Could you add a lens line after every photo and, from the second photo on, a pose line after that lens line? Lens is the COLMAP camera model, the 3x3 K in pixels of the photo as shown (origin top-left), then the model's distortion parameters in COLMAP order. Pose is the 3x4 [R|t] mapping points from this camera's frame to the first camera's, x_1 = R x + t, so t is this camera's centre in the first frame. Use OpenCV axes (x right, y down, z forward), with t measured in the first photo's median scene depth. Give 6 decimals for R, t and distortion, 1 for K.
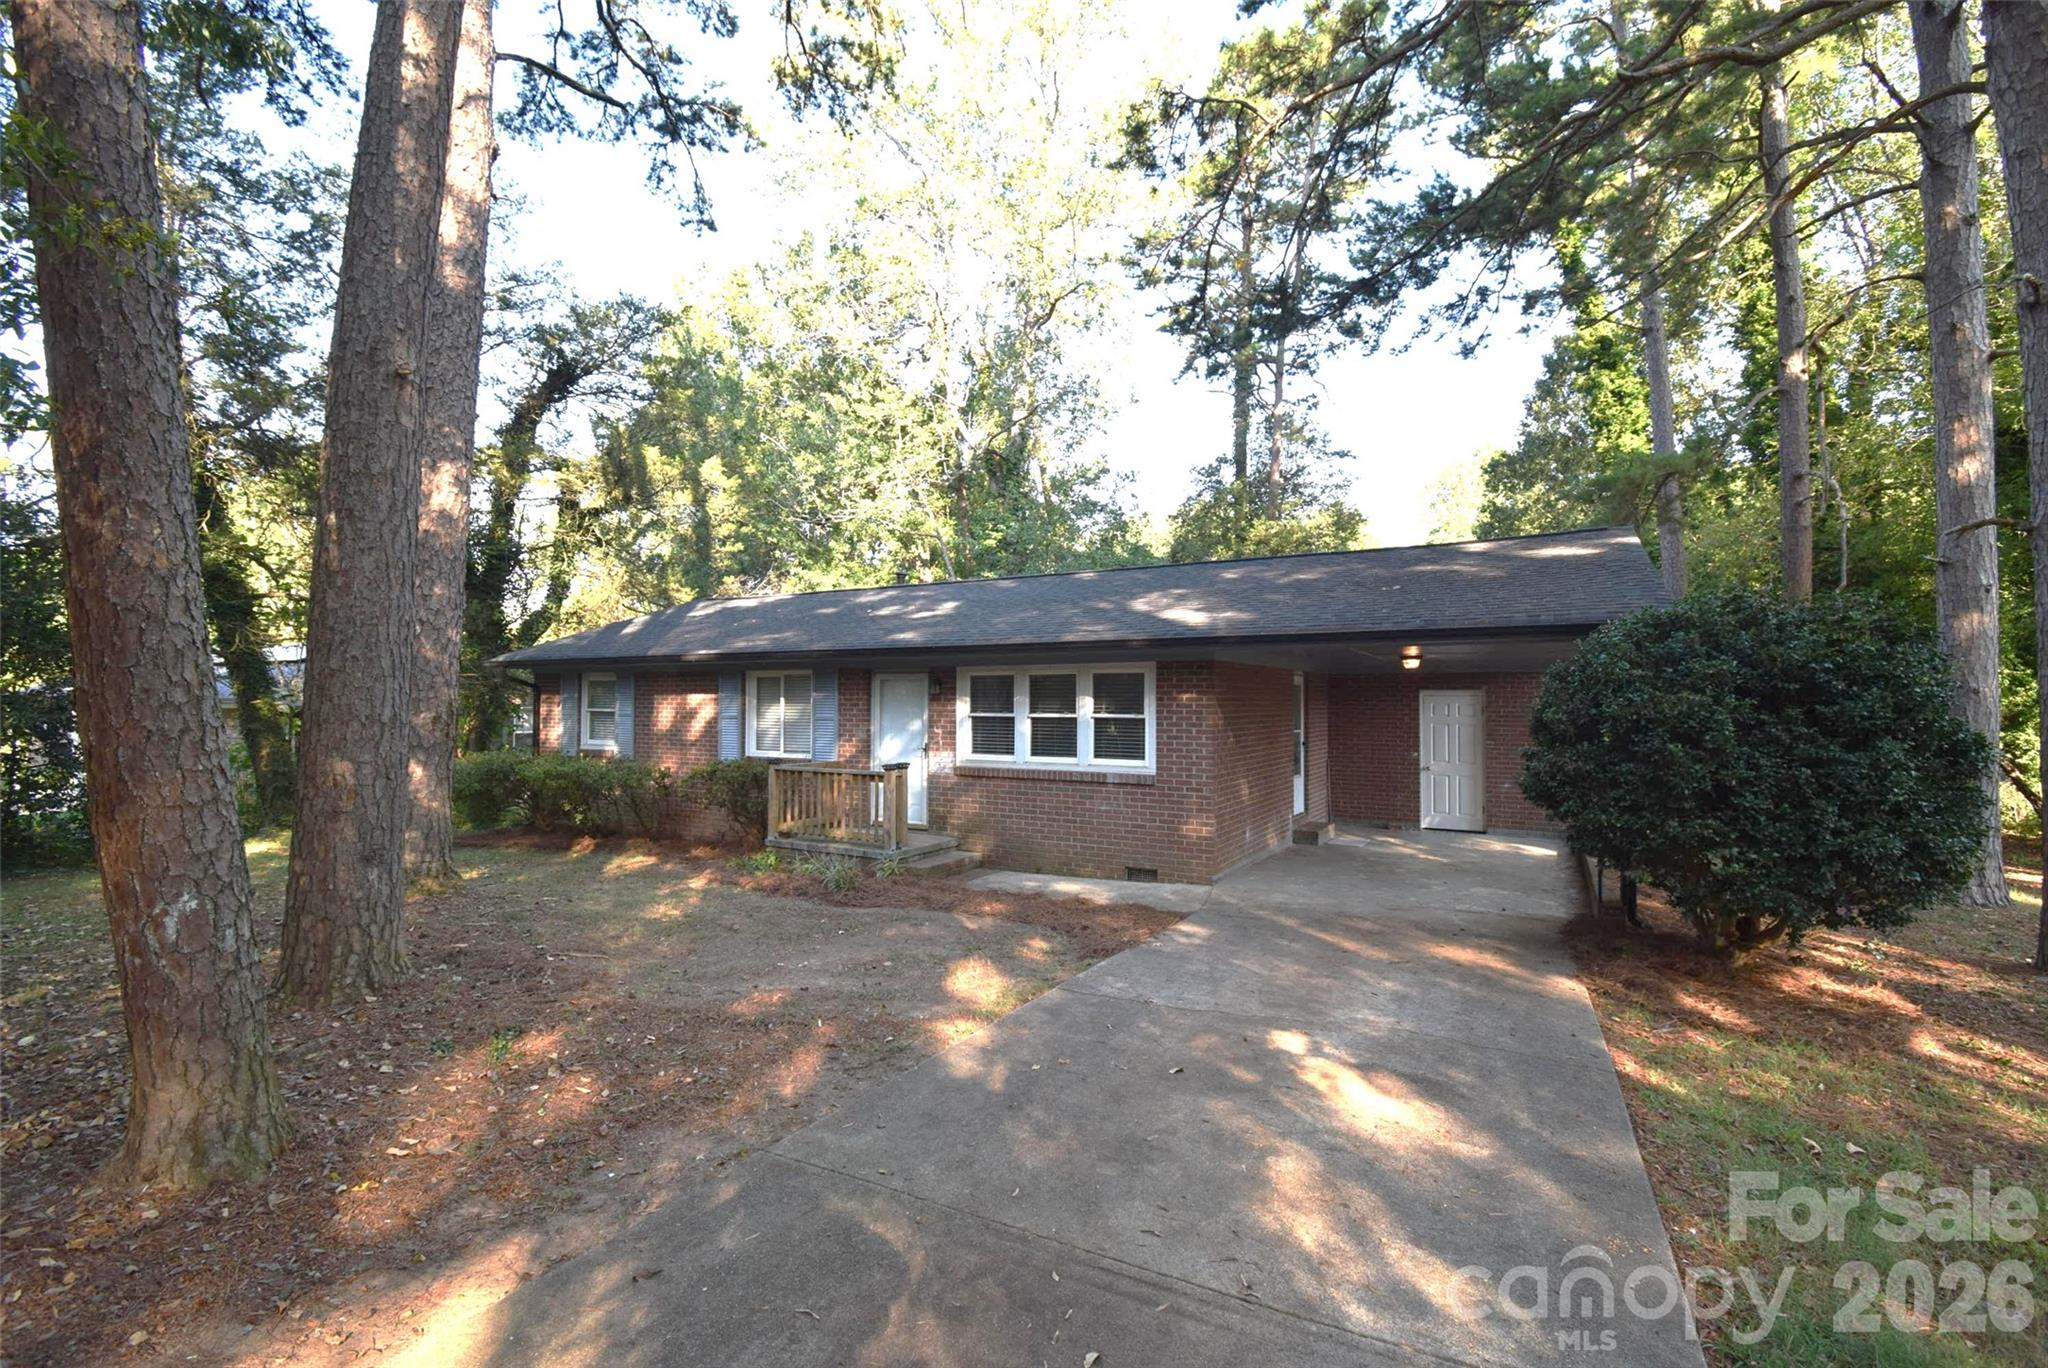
lens RADIAL K [[906.6, 0, 1025.5], [0, 906.6, 674.8], [0, 0, 1]] dist [0.013581, -0.021106]
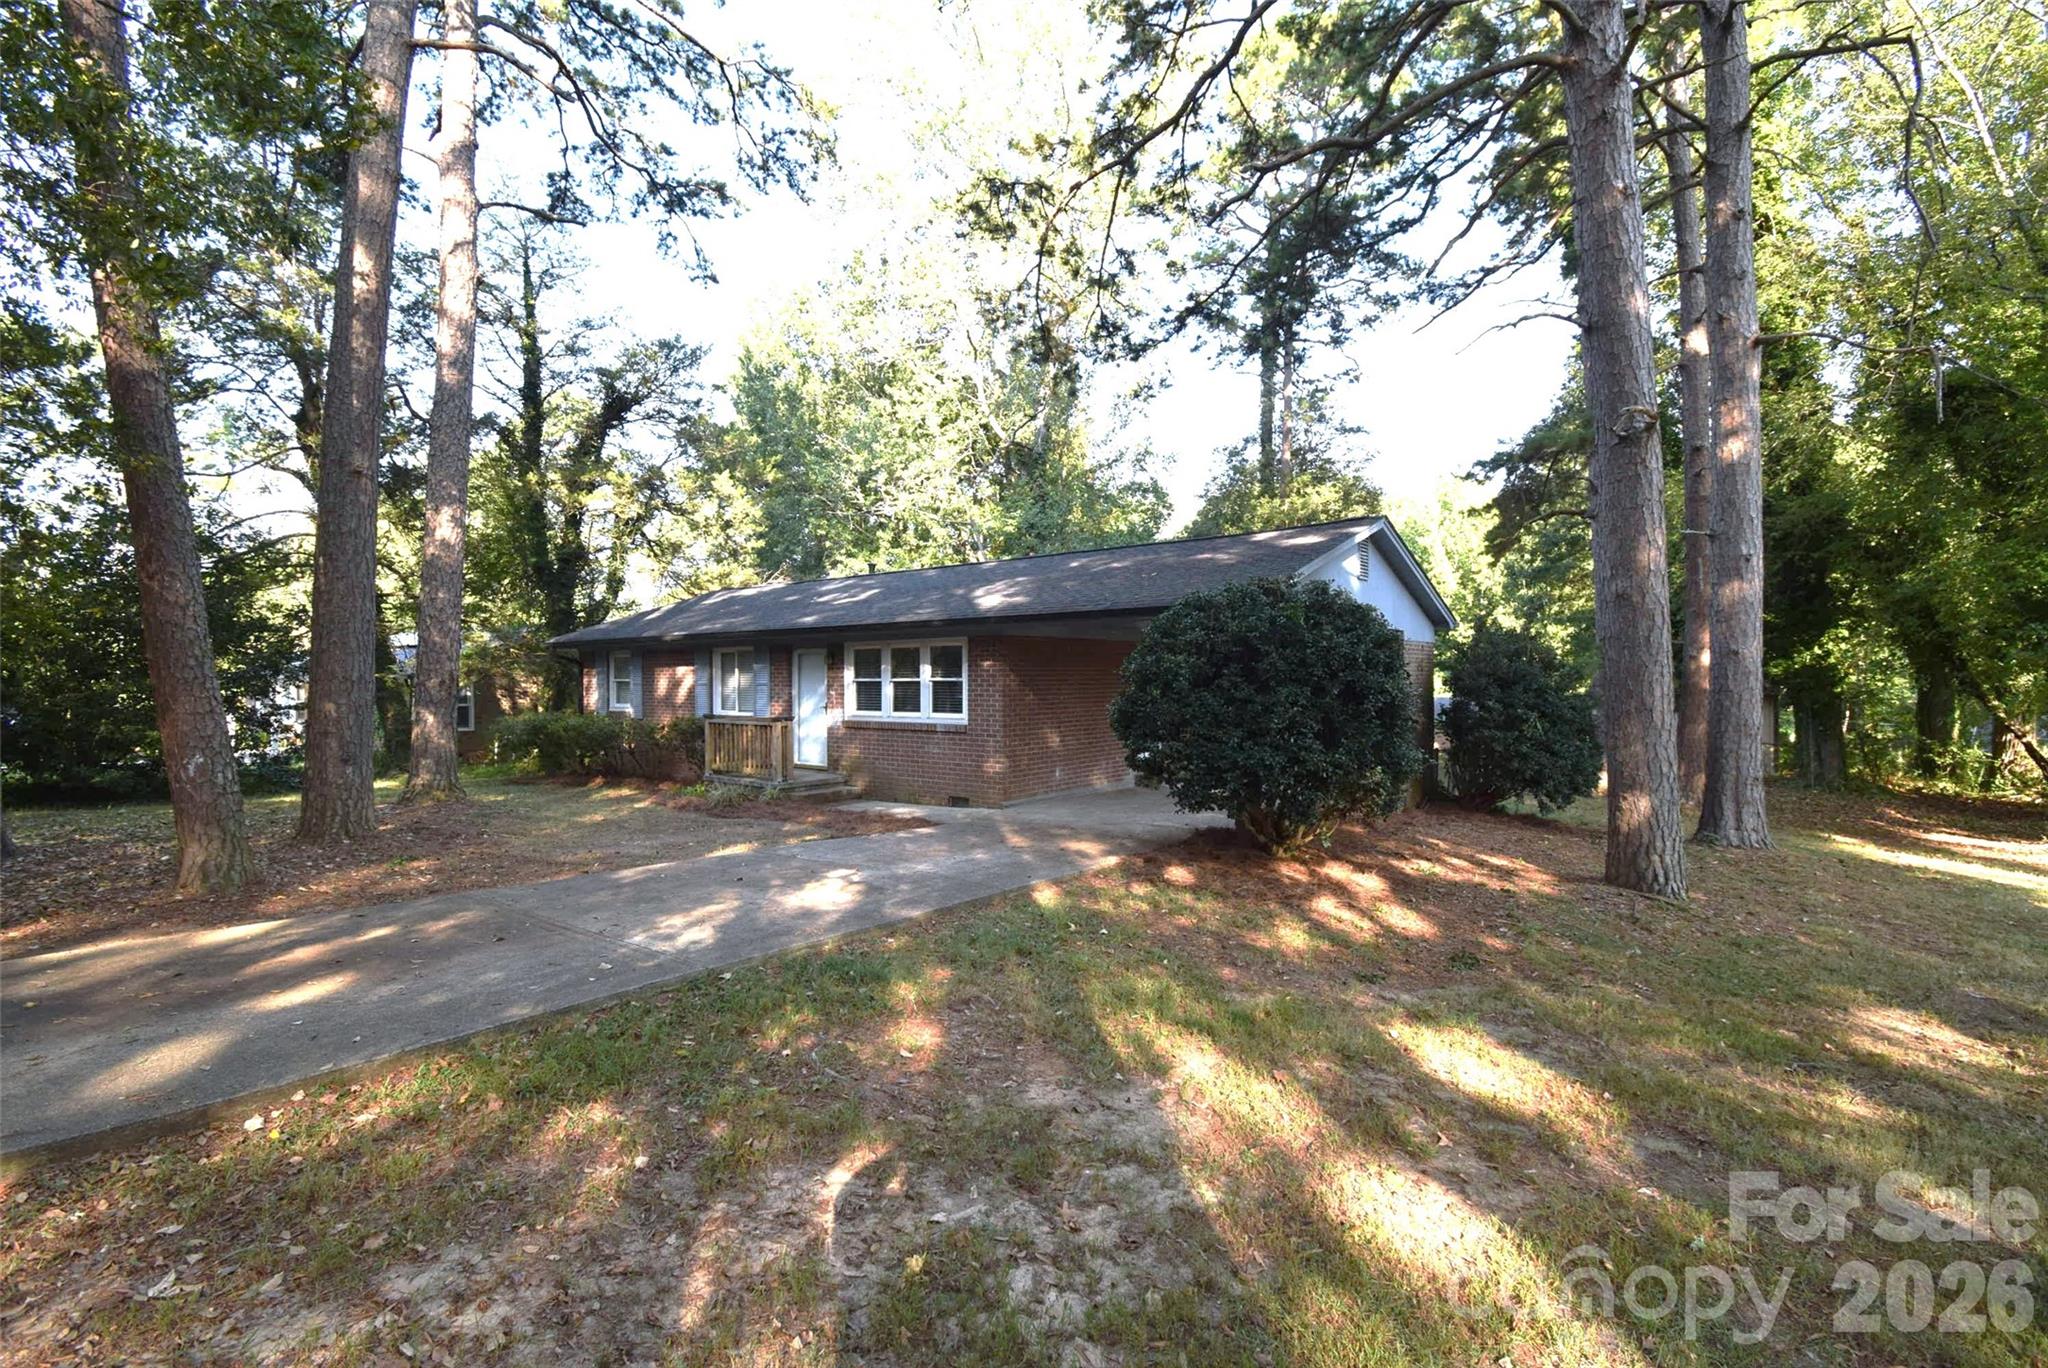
lens RADIAL K [[906.6, 0, 1027.1], [0, 906.6, 674.8], [0, 0, 1]] dist [0.013581, -0.021106]
pose [[0.989237, -0.008324, -0.146084, 0.282386], [0.012272, 0.999583, 0.026143, 0.004630], [0.145805, -0.027654, 0.988927, -0.175422]]
